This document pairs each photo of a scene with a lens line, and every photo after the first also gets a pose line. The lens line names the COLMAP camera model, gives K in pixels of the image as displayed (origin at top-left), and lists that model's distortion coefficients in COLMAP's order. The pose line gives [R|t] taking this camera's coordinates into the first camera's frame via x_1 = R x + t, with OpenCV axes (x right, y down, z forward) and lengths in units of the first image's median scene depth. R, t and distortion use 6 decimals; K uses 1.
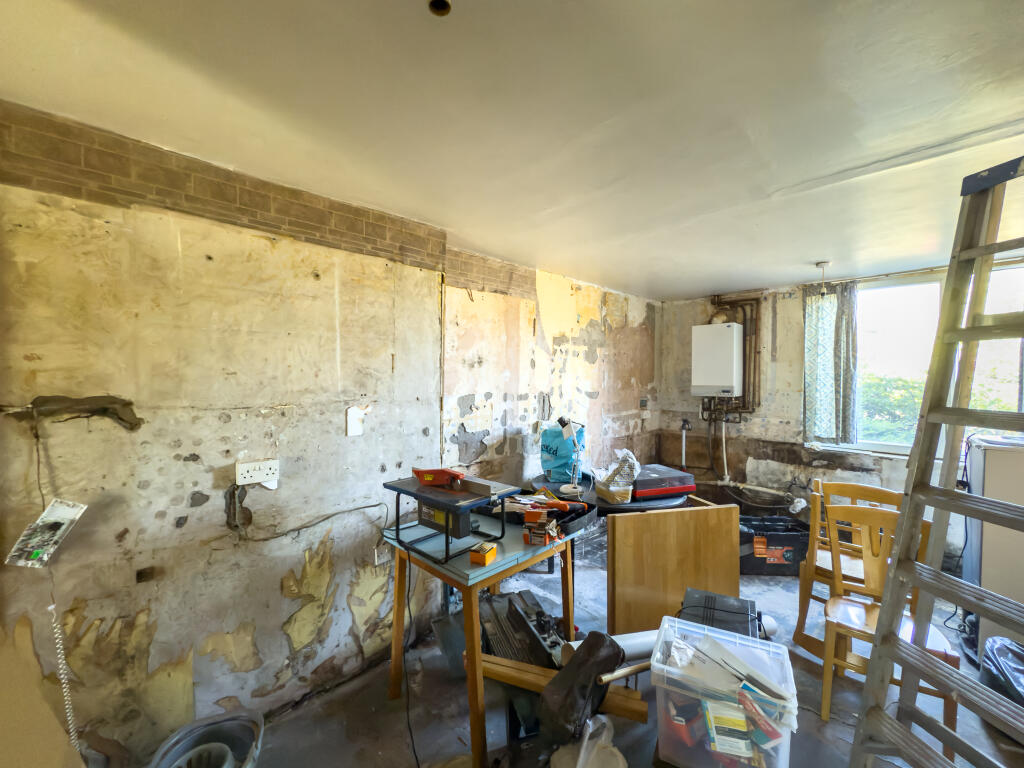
lens RADIAL K [[409.1, 0, 513.4], [0, 409.1, 383.4], [0, 0, 1]] dist [-0.003767, -0.000006]
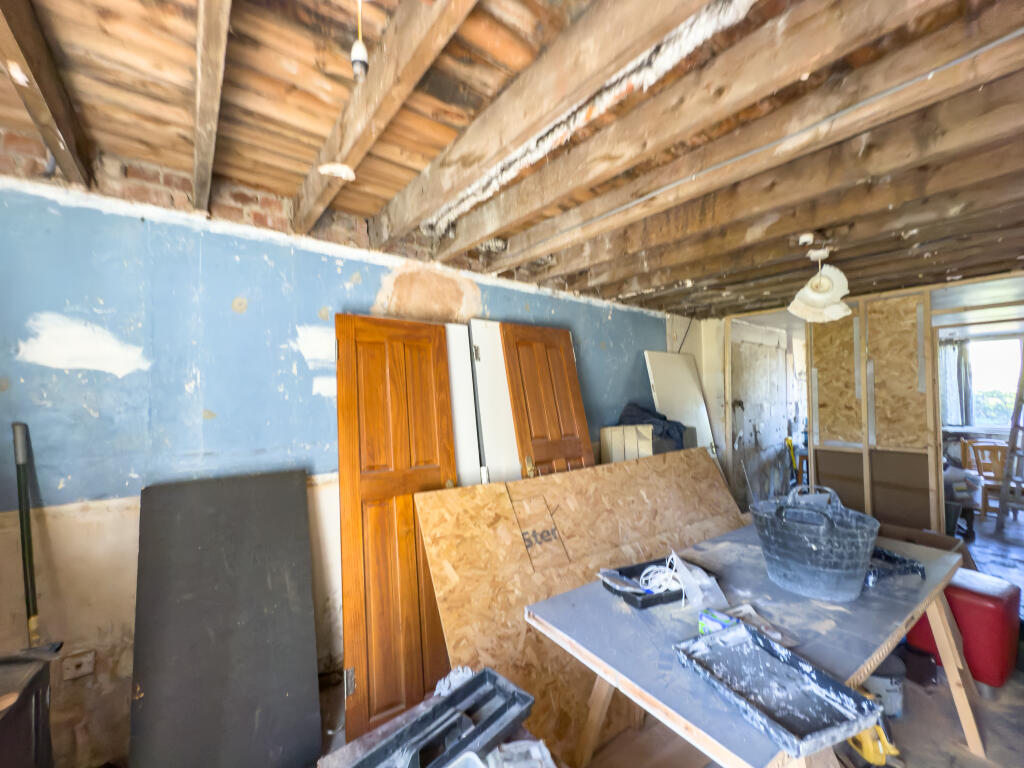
lens RADIAL K [[409.1, 0, 511.6], [0, 409.1, 382.8], [0, 0, 1]] dist [-0.003767, -0.000006]
pose [[0.994982, -0.020918, -0.097848, -0.980178], [0.015847, 0.998505, -0.052317, 0.013580], [0.098796, 0.050504, 0.993825, -0.965951]]
